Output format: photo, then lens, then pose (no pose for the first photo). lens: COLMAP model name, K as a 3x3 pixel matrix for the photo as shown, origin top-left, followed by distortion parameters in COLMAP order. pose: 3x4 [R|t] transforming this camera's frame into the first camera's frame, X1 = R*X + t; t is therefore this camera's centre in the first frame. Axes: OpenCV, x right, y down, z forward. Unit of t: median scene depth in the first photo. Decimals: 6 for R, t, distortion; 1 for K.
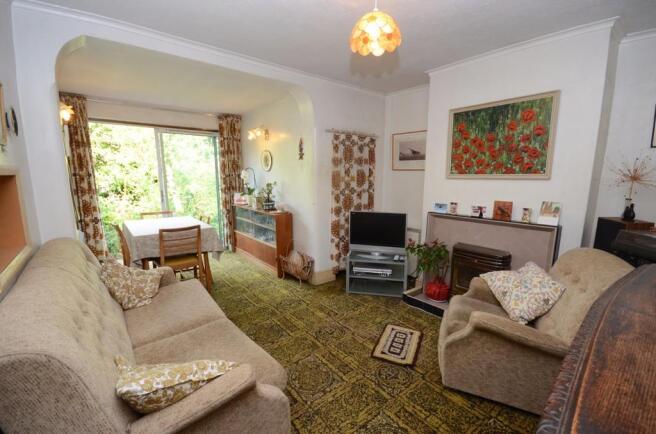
lens RADIAL K [[283.9, 0, 326.1], [0, 283.9, 225.4], [0, 0, 1]] dist [0.000470, -0.000103]
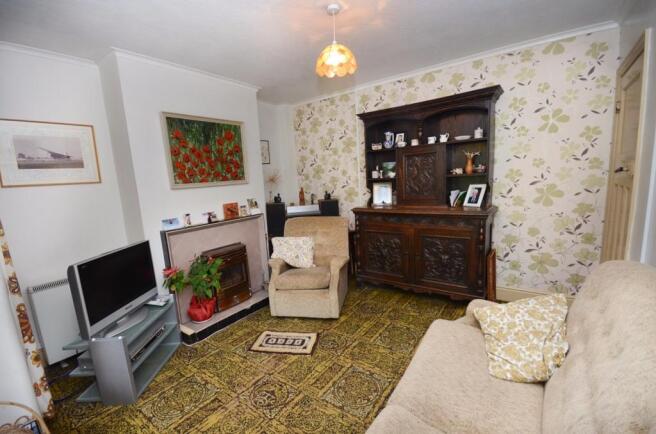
lens RADIAL K [[290.1, 0, 327.6], [0, 290.1, 224.8], [0, 0, 1]] dist [0.001336, -0.000514]
pose [[-0.260733, -0.152028, 0.953366, -0.662917], [0.227869, 0.949929, 0.213799, -0.164188], [-0.938133, 0.272987, -0.213036, 0.880600]]
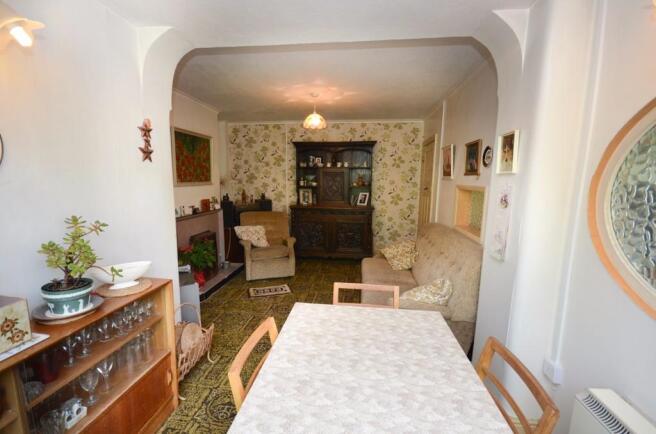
lens RADIAL K [[290.1, 0, 327.6], [0, 290.1, 224.8], [0, 0, 1]] dist [0.001336, -0.000514]
pose [[-0.697111, -0.125418, 0.705908, -0.960180], [0.115655, 0.952015, 0.283357, -0.317839], [-0.707573, 0.279174, -0.649155, 1.563112]]
